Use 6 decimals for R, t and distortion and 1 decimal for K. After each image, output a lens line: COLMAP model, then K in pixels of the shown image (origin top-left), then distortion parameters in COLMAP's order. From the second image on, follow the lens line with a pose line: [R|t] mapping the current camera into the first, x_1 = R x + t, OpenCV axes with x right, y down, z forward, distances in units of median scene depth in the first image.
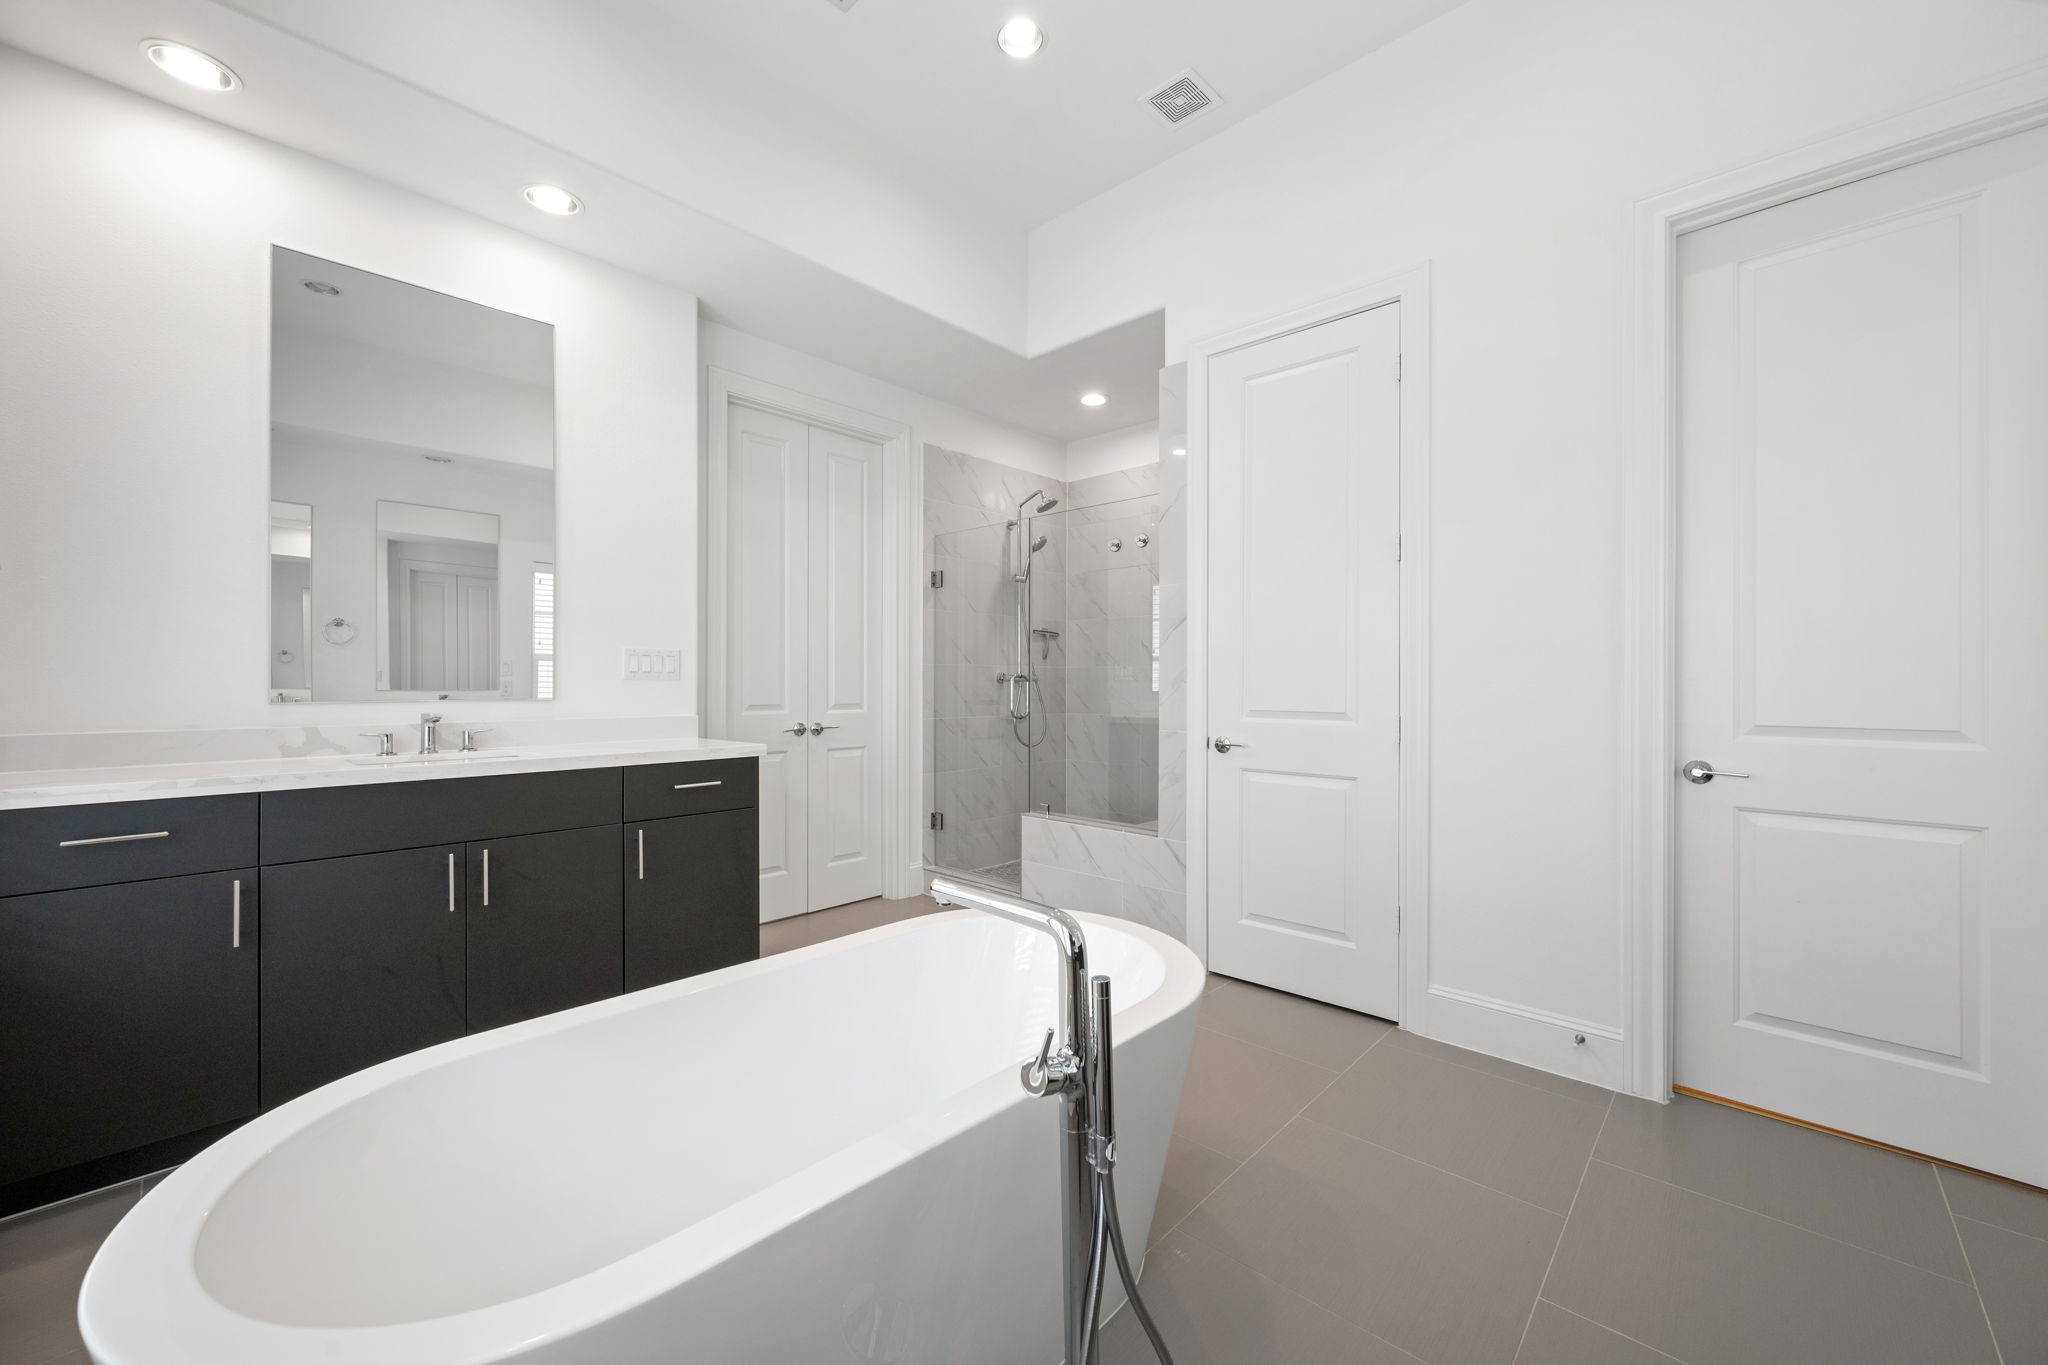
lens RADIAL K [[806.2, 0, 1018.4], [0, 806.2, 684.8], [0, 0, 1]] dist [-0.002079, -0.000139]
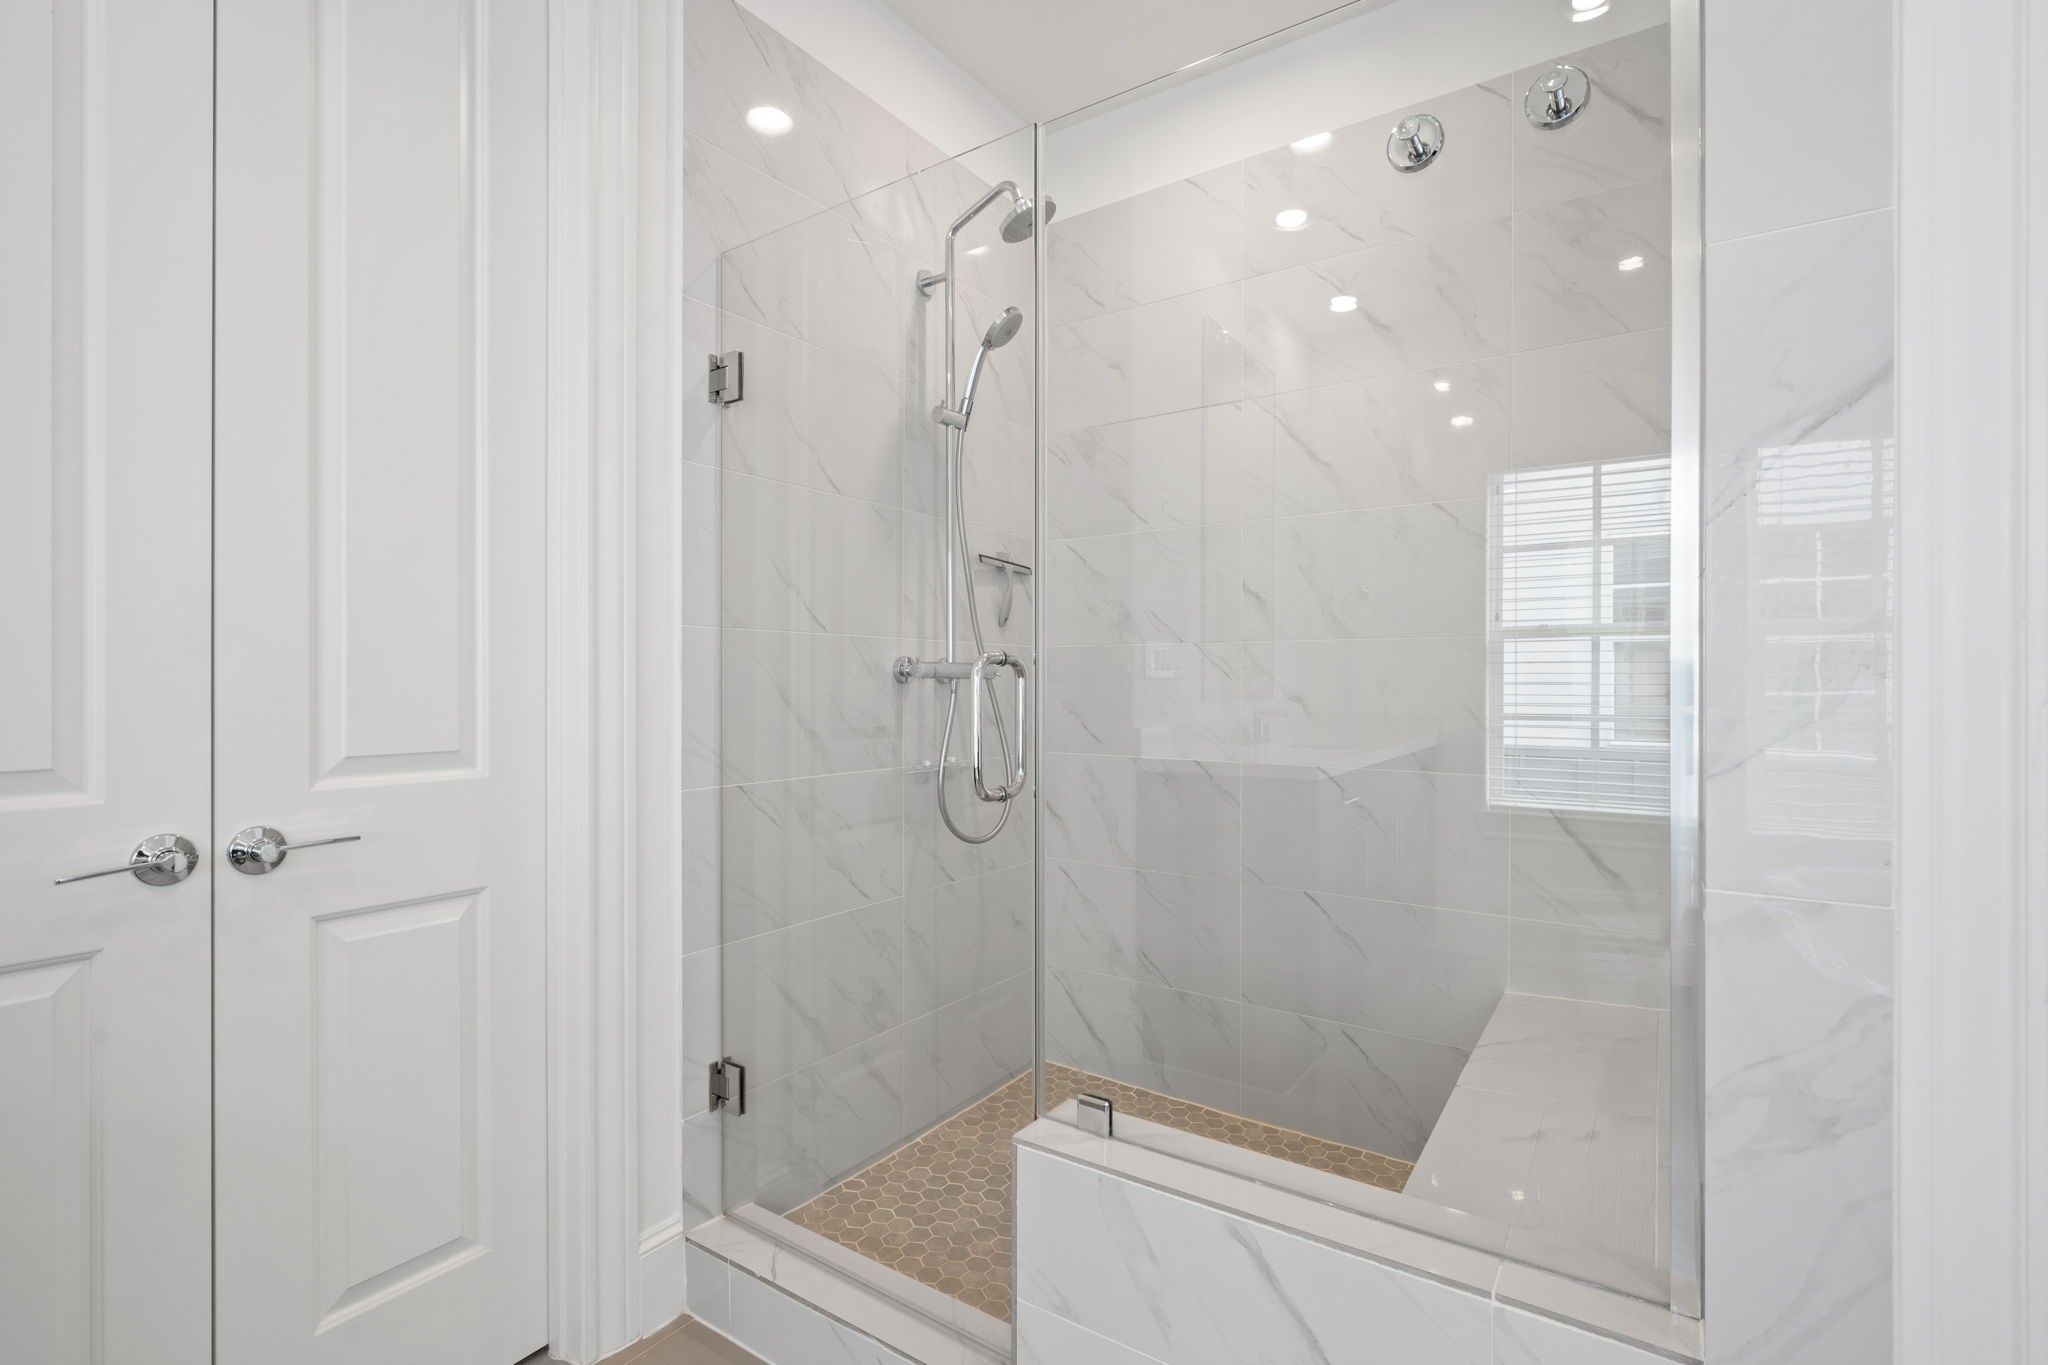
lens RADIAL K [[997.0, 0, 1037.7], [0, 997.0, 684.5], [0, 0, 1]] dist [-0.007920, -0.000493]
pose [[0.986838, -0.001893, 0.161703, -0.038796], [0.002218, 0.999996, -0.001828, -0.000304], [-0.161699, 0.002163, 0.986838, 0.558980]]
